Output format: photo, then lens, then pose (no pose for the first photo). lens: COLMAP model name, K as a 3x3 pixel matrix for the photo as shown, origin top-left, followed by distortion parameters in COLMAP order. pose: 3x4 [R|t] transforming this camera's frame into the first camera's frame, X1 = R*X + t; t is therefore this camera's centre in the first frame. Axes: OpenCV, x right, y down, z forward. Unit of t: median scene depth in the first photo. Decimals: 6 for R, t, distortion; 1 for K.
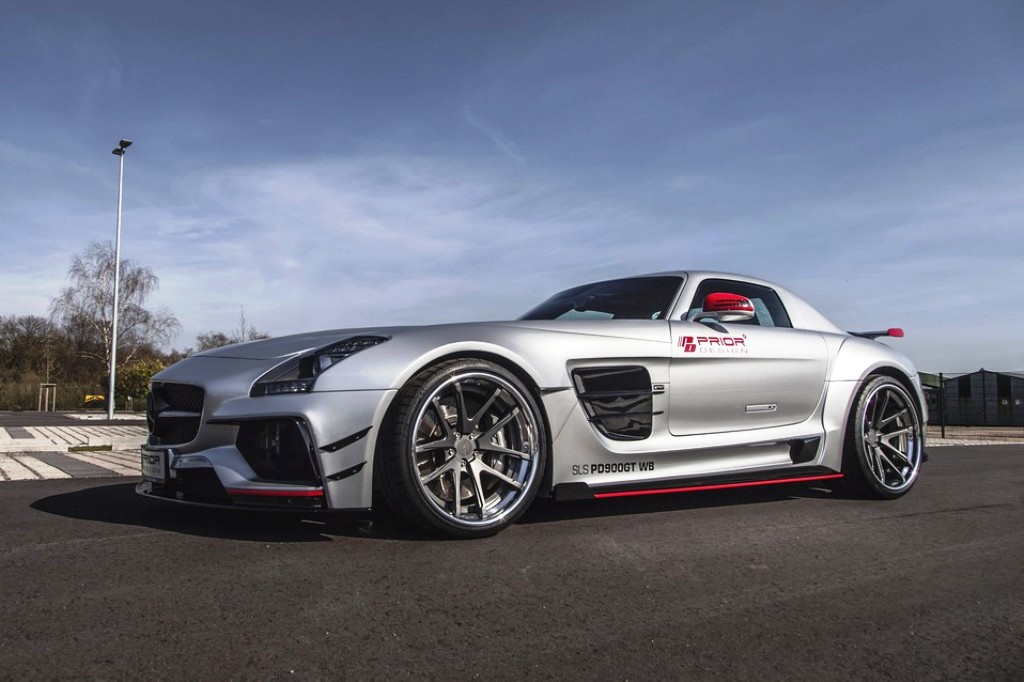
lens RADIAL K [[692.5, 0, 512.0], [0, 692.5, 341.0], [0, 0, 1]] dist [0.002154, -0.000153]
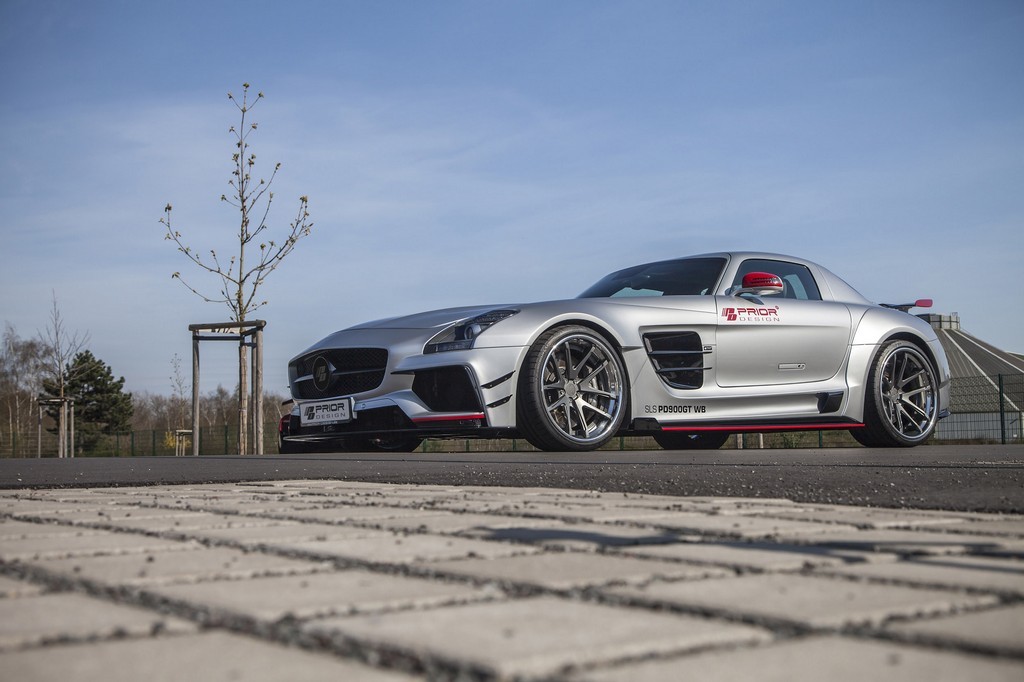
lens RADIAL K [[1397.1, 0, 512.0], [0, 1397.1, 341.0], [0, 0, 1]] dist [-0.006968, 0.010489]
pose [[0.997378, -0.021701, 0.069034, -0.340548], [0.022101, 0.999743, -0.005040, 0.061770], [-0.068907, 0.006552, 0.997602, -1.614759]]
